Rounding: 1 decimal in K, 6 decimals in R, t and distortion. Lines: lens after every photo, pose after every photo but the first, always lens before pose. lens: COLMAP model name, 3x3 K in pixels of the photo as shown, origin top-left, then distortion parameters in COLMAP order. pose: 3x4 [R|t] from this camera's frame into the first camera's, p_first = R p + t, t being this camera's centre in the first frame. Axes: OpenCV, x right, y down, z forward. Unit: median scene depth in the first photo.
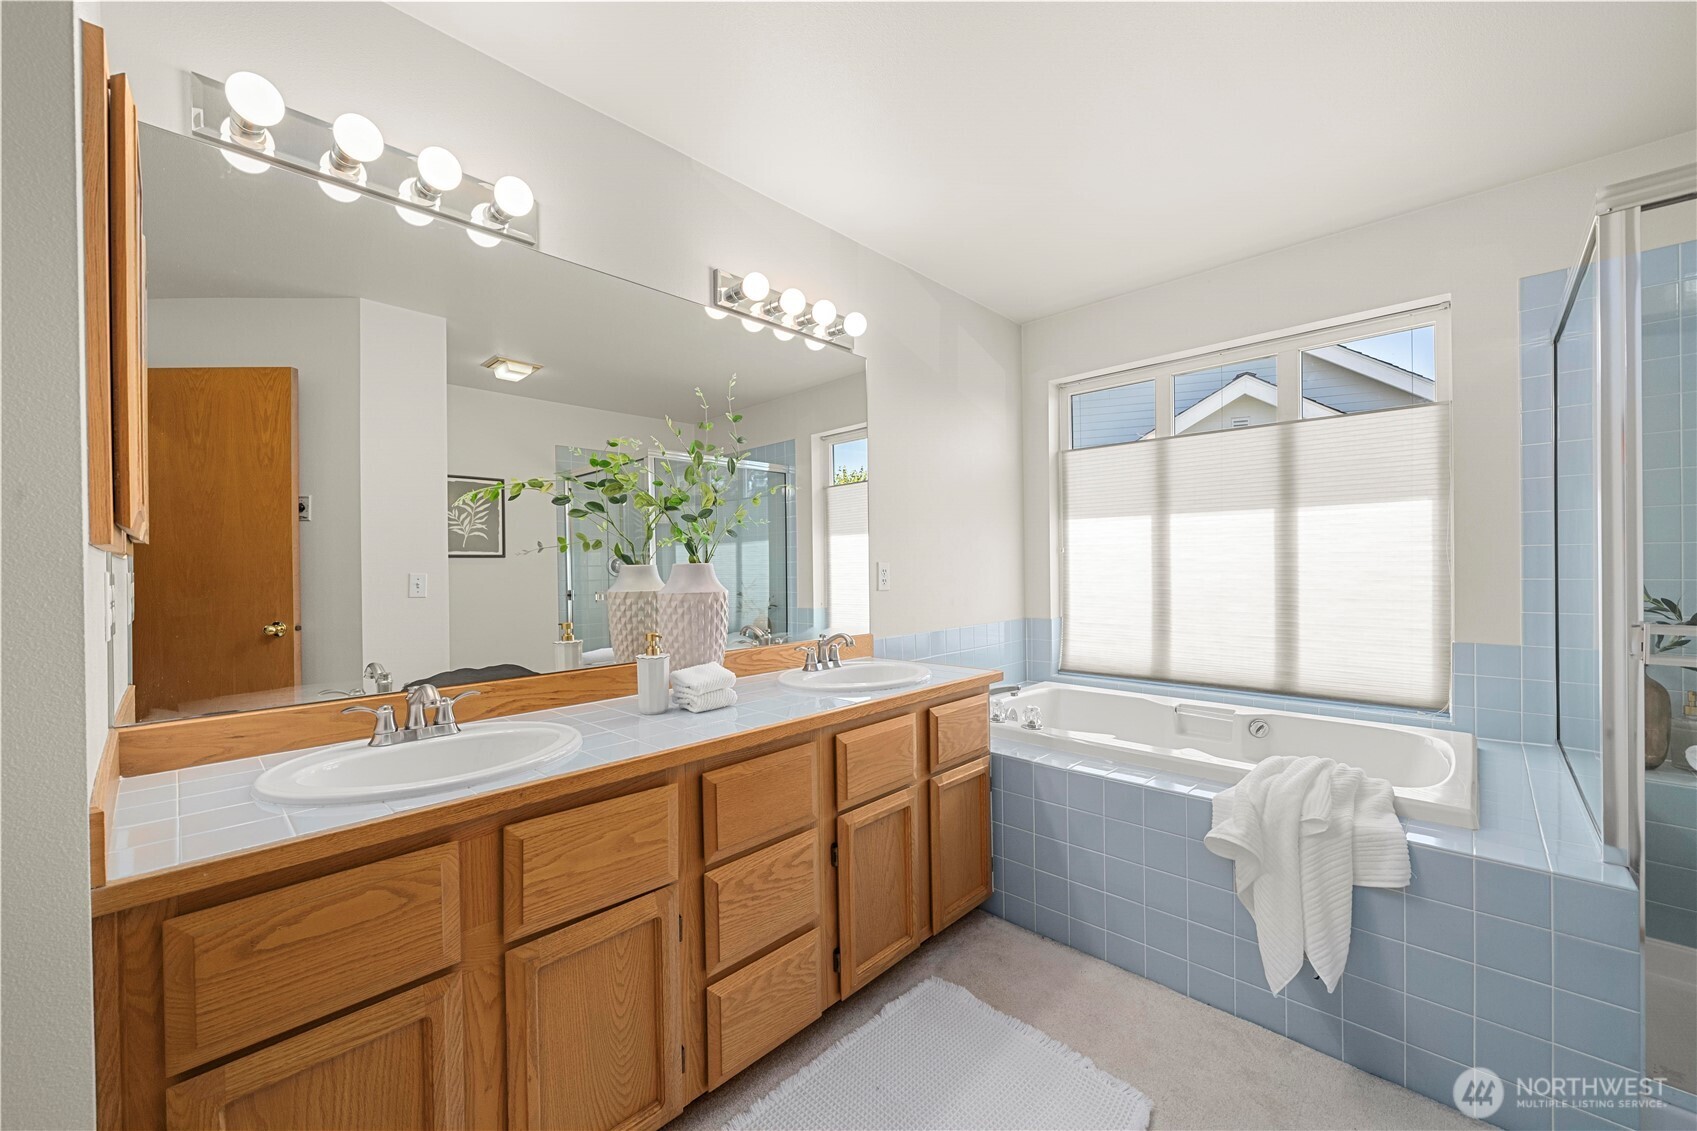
lens RADIAL K [[651.7, 0, 855.2], [0, 651.7, 561.9], [0, 0, 1]] dist [-0.002116, -0.000191]
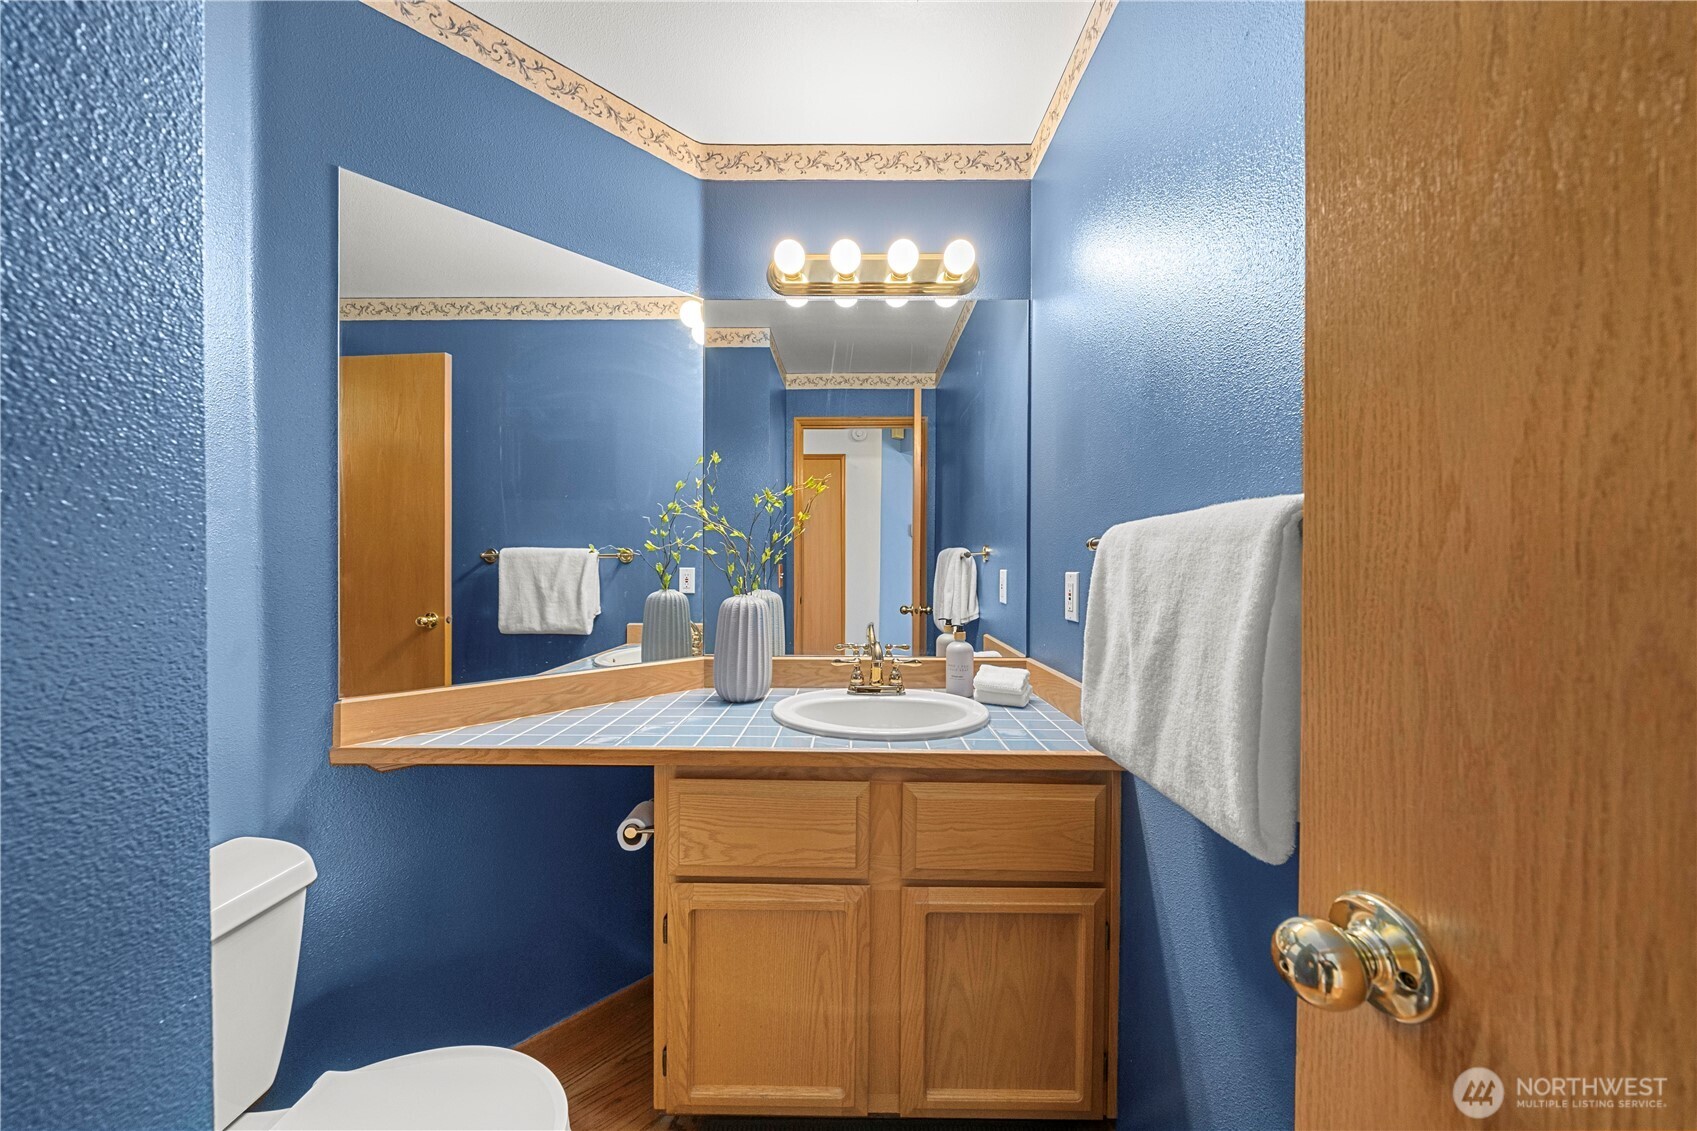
lens RADIAL K [[579.3, 0, 851.0], [0, 579.3, 556.5], [0, 0, 1]] dist [-0.004517, 0.000387]
pose [[0.689711, 0.001956, -0.724082, 0.171074], [-0.010646, 0.999916, -0.007440, -0.001288], [0.724006, 0.012840, 0.689674, 0.178822]]
